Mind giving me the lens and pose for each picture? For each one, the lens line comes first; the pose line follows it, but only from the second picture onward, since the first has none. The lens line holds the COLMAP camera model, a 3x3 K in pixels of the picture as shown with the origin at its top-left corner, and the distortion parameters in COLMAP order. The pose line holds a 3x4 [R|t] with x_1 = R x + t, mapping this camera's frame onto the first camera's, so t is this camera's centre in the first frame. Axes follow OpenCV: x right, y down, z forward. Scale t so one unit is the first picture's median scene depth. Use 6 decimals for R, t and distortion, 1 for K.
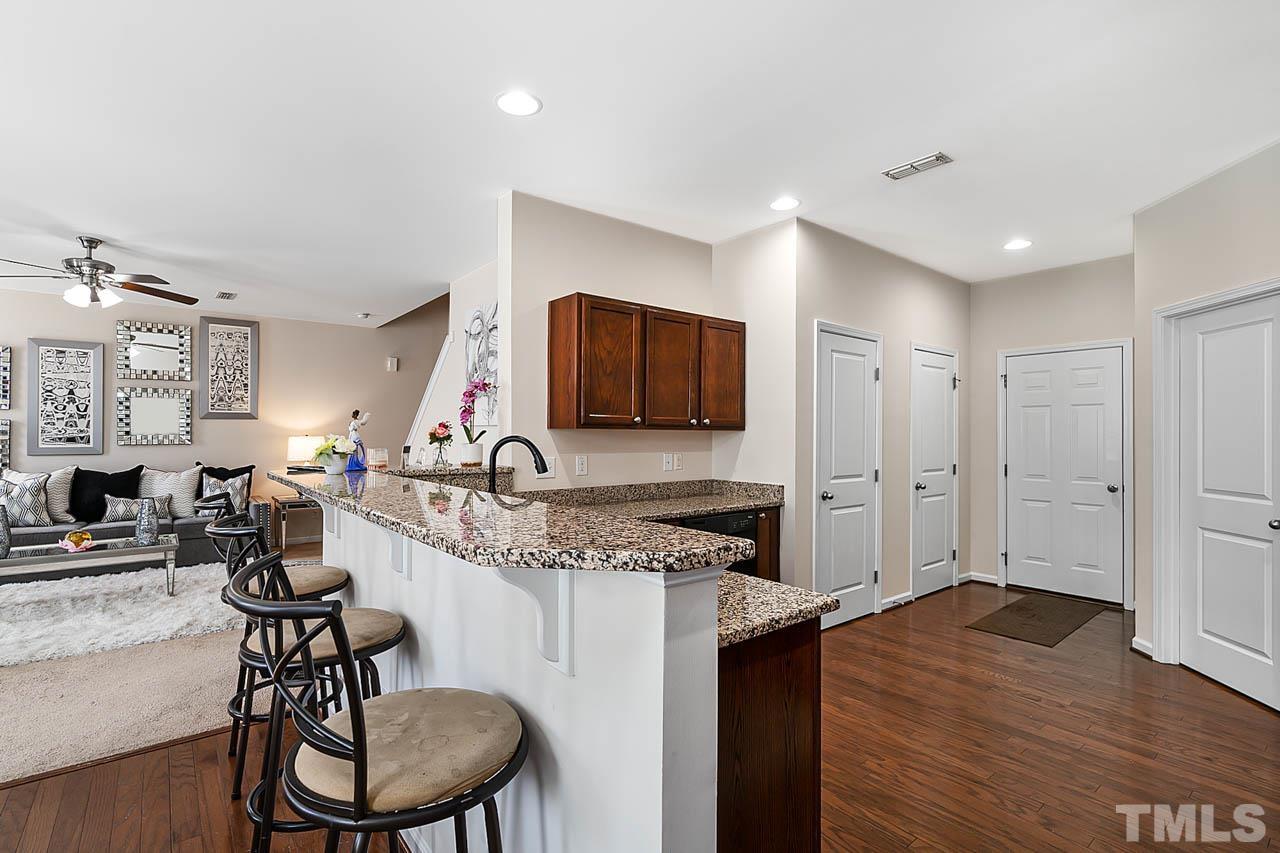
lens RADIAL K [[599.8, 0, 634.3], [0, 599.8, 435.5], [0, 0, 1]] dist [-0.003478, 0.001196]
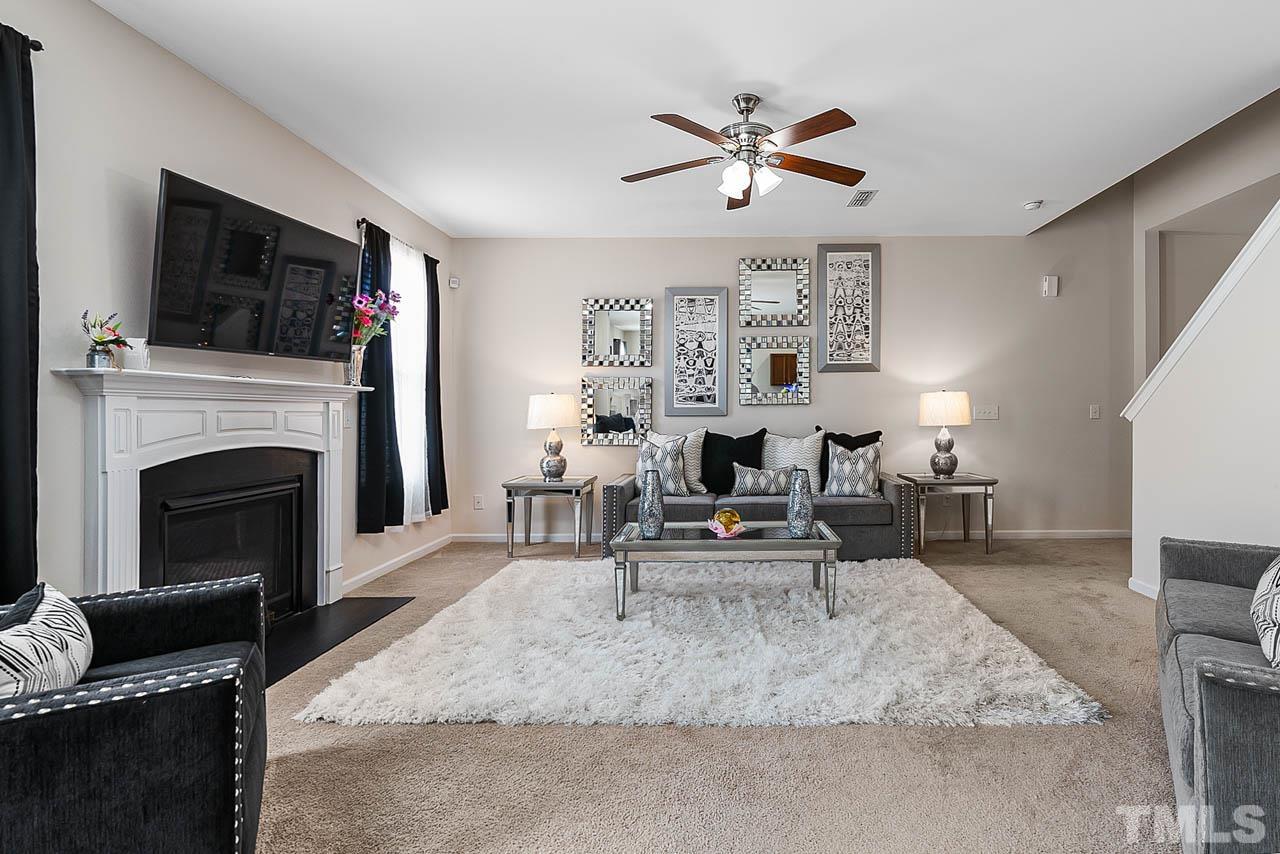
lens RADIAL K [[639.5, 0, 729.6], [0, 639.5, 398.6], [0, 0, 1]] dist [-0.000146, 0.000514]
pose [[0.792830, -0.019821, -0.609120, -0.453537], [0.005795, 0.999671, -0.024987, 0.042145], [0.609415, 0.016280, 0.792684, 0.380290]]
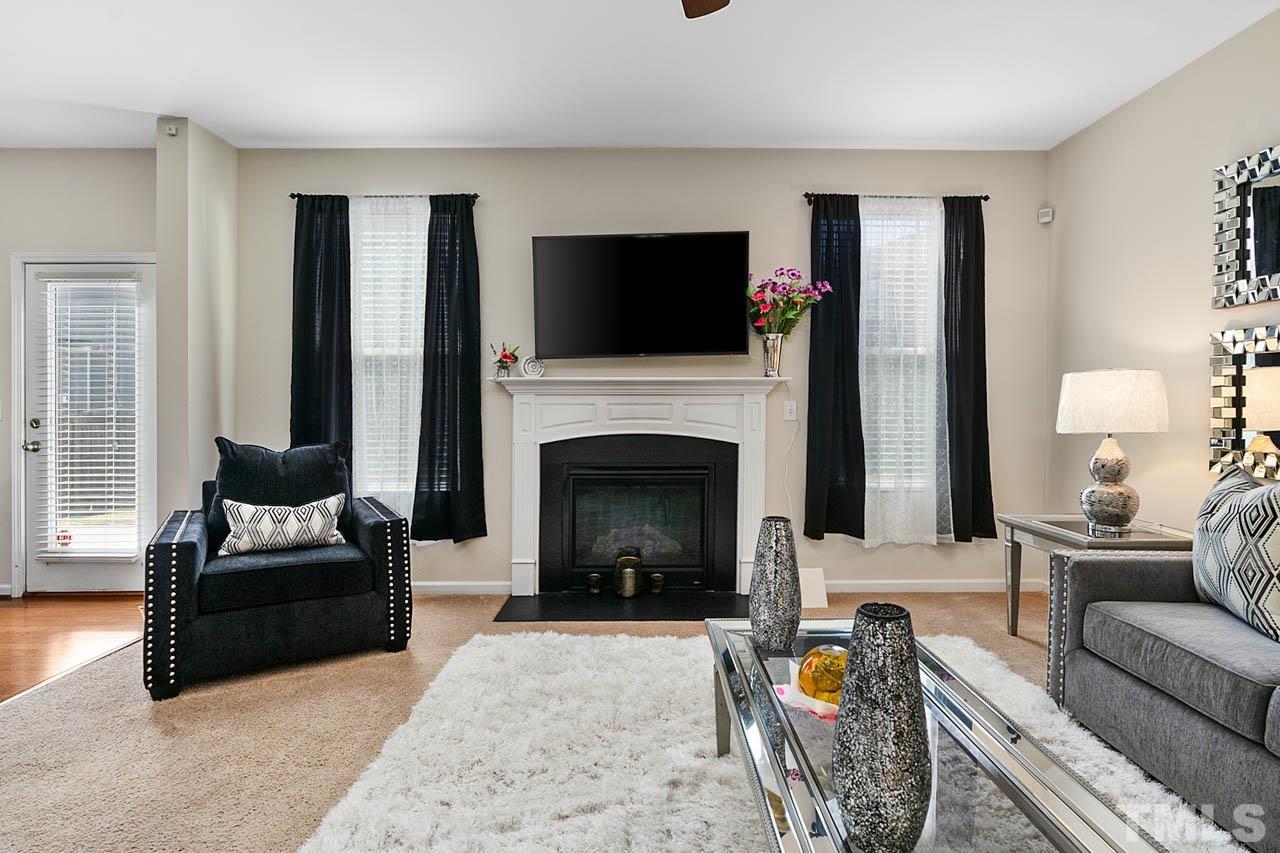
lens RADIAL K [[631.4, 0, 648.8], [0, 631.4, 409.3], [0, 0, 1]] dist [-0.004839, 0.001835]
pose [[-0.620941, 0.002234, -0.783854, -0.650391], [-0.001962, 0.999988, 0.004404, 0.038288], [0.783855, 0.004273, -0.620930, 1.170983]]
